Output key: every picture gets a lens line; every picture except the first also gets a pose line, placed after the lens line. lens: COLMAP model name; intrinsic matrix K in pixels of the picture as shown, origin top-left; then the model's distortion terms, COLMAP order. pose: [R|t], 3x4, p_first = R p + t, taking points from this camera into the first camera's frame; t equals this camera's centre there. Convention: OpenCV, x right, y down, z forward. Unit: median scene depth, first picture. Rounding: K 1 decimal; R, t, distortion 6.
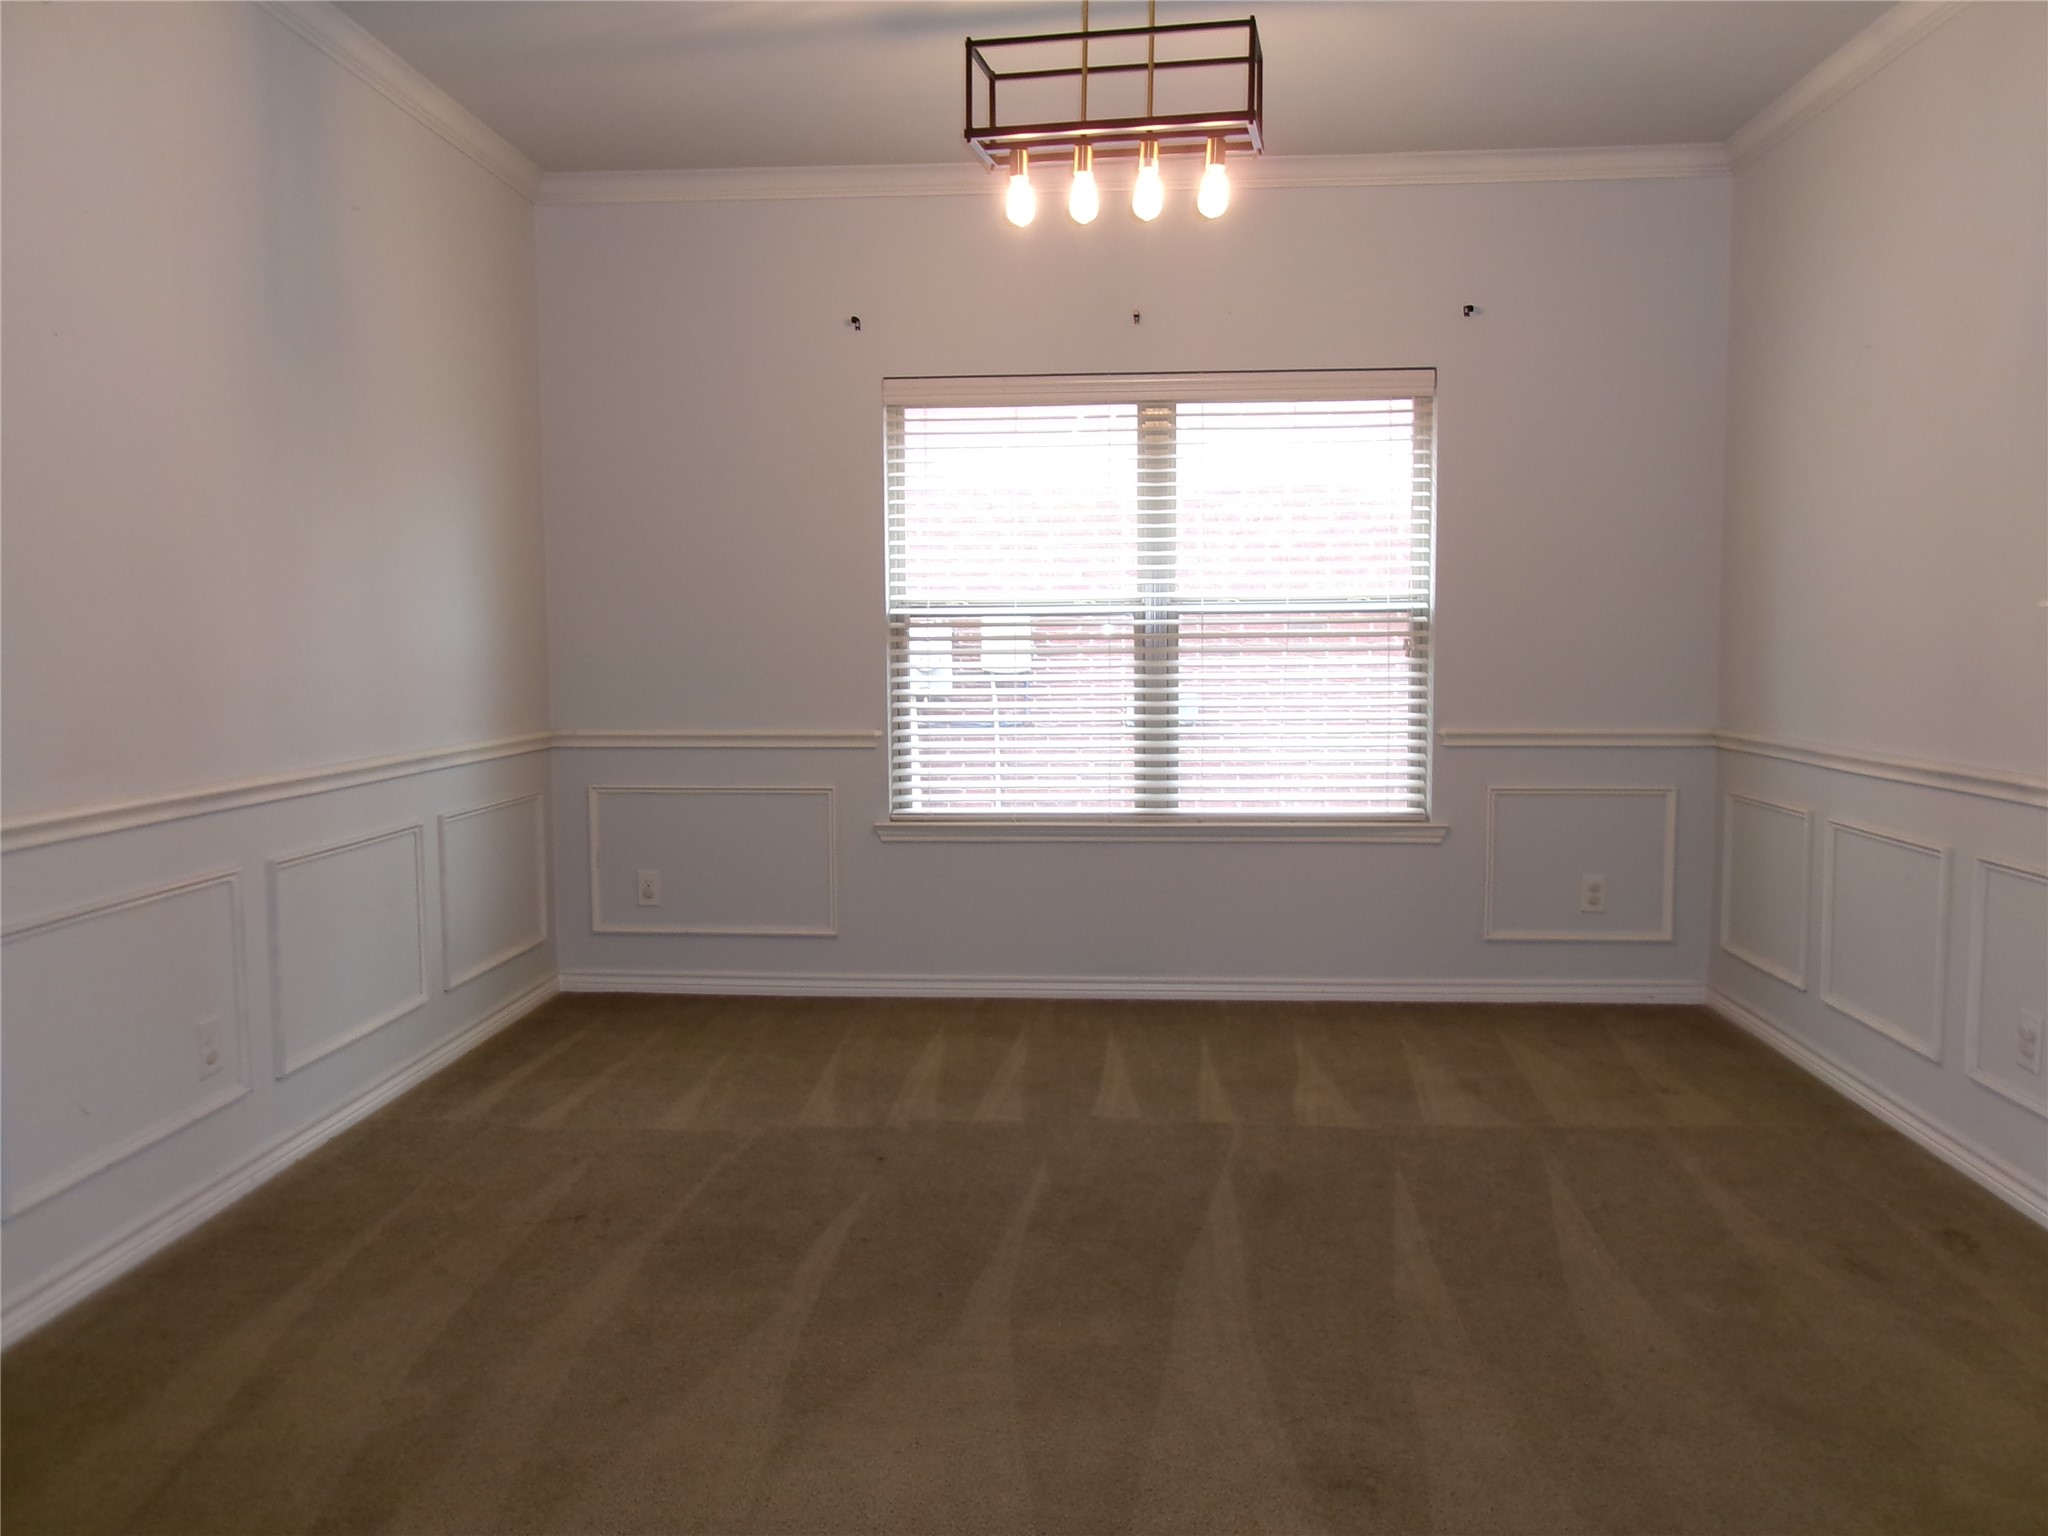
lens RADIAL K [[1593.4, 0, 1032.3], [0, 1593.4, 759.1], [0, 0, 1]] dist [-0.024605, 0.032498]
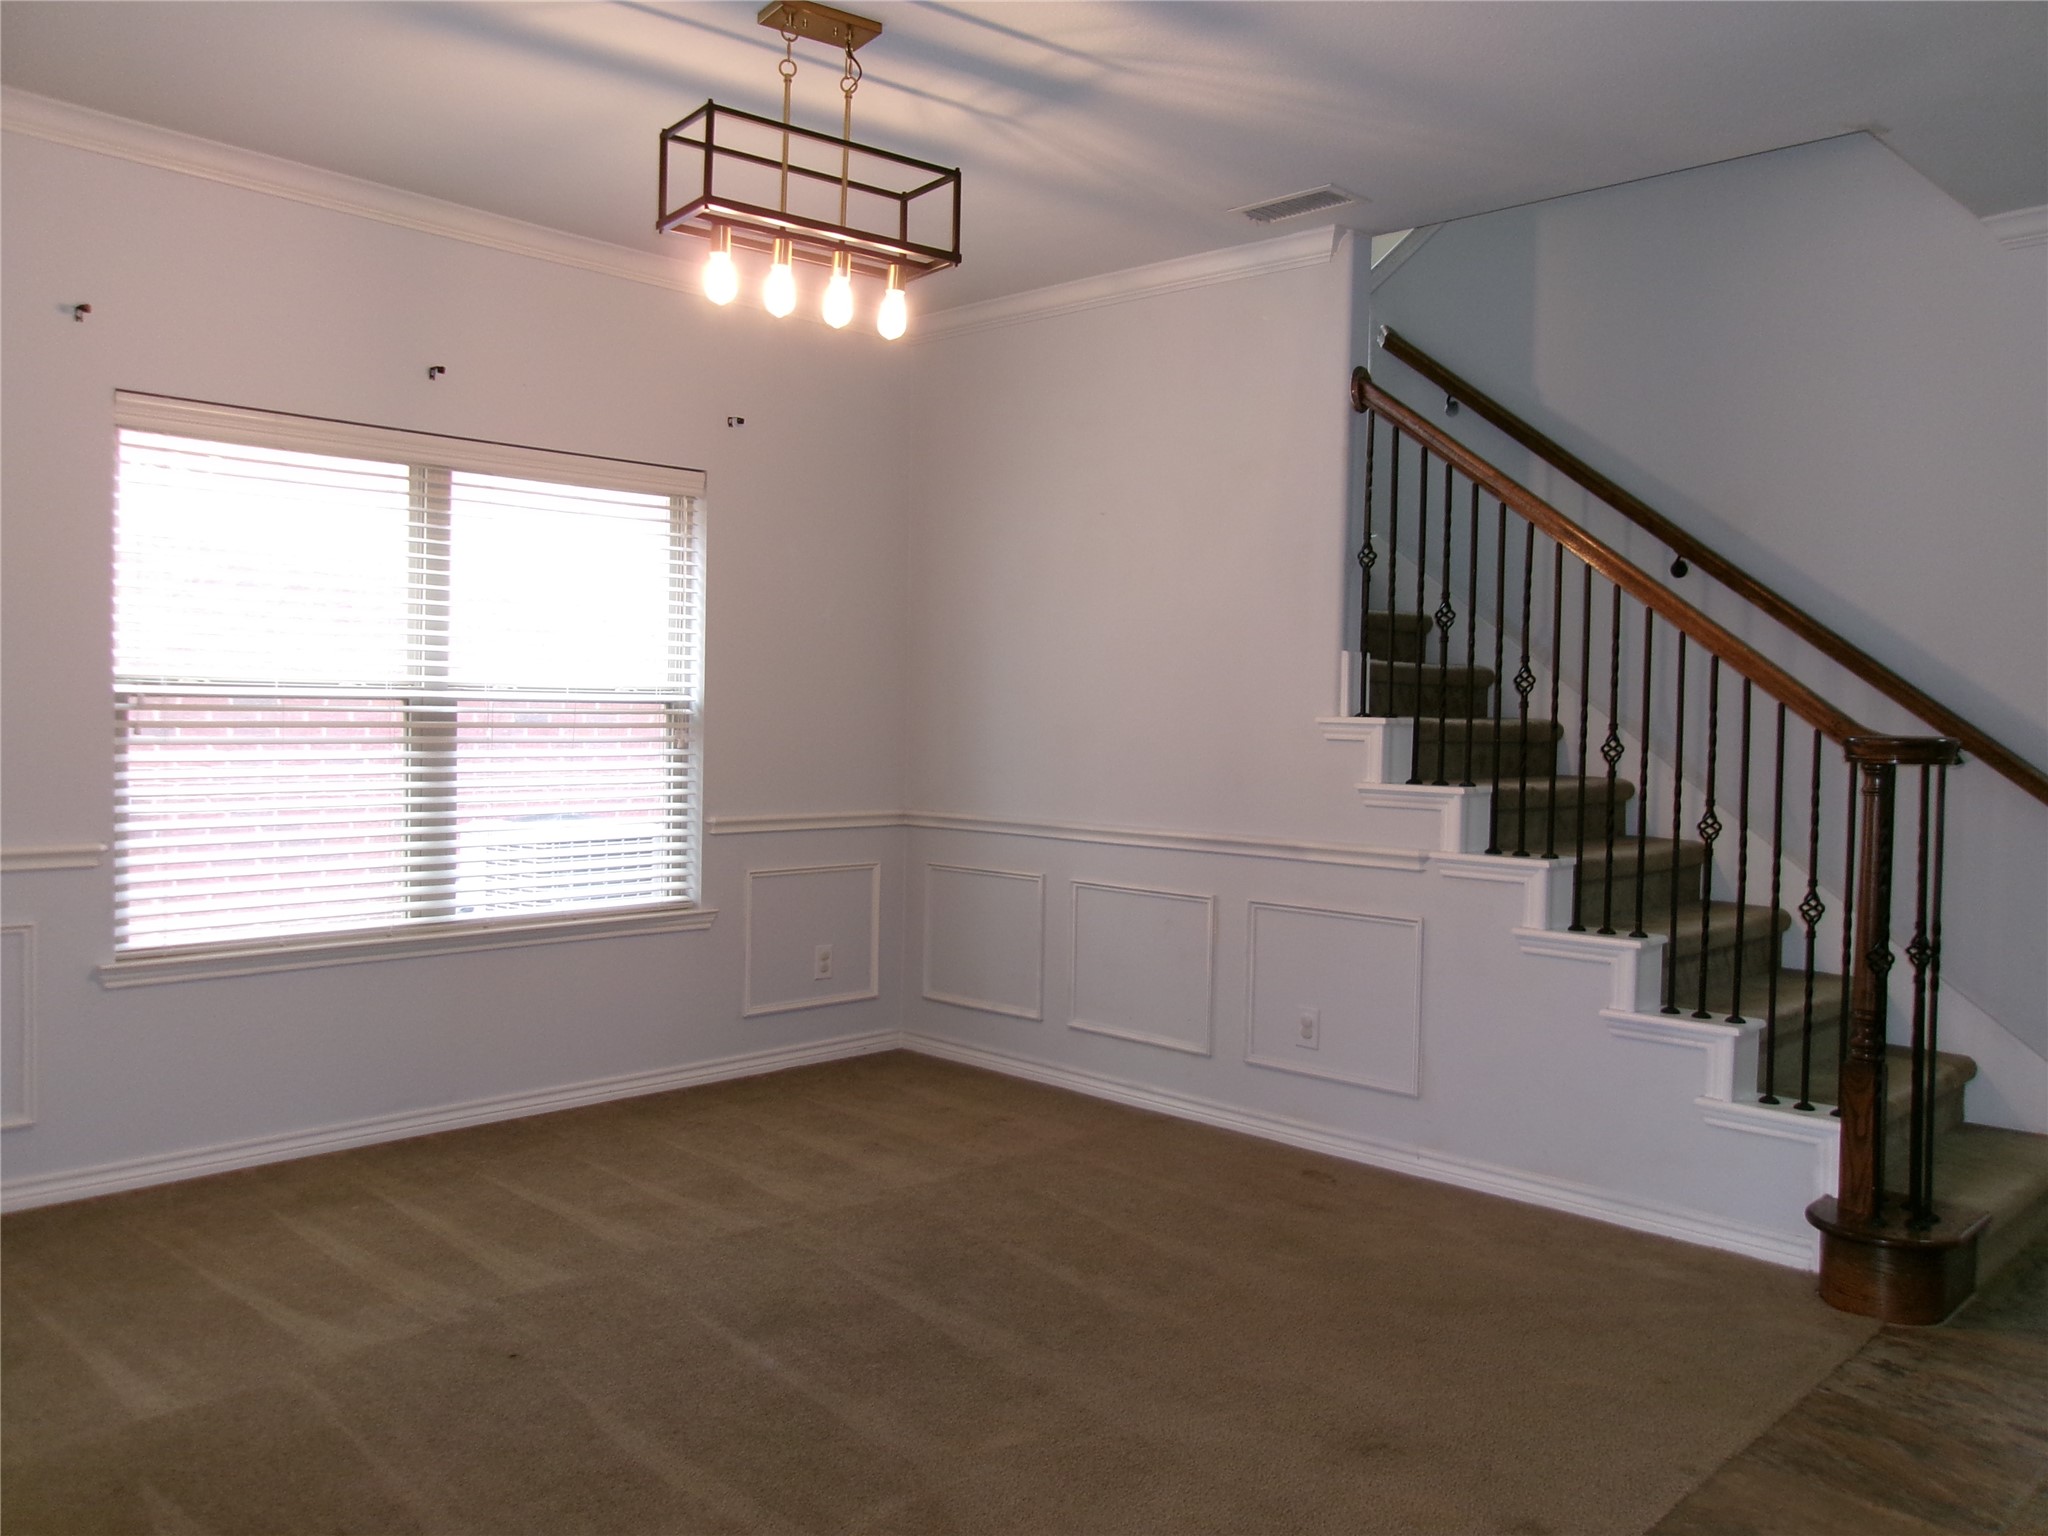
lens RADIAL K [[1593.4, 0, 1032.3], [0, 1593.4, 759.1], [0, 0, 1]] dist [-0.024605, 0.032498]
pose [[0.644020, -0.005149, 0.764991, -0.396144], [0.039123, 0.998891, -0.026213, -0.021399], [-0.764007, 0.046810, 0.643507, 0.169274]]
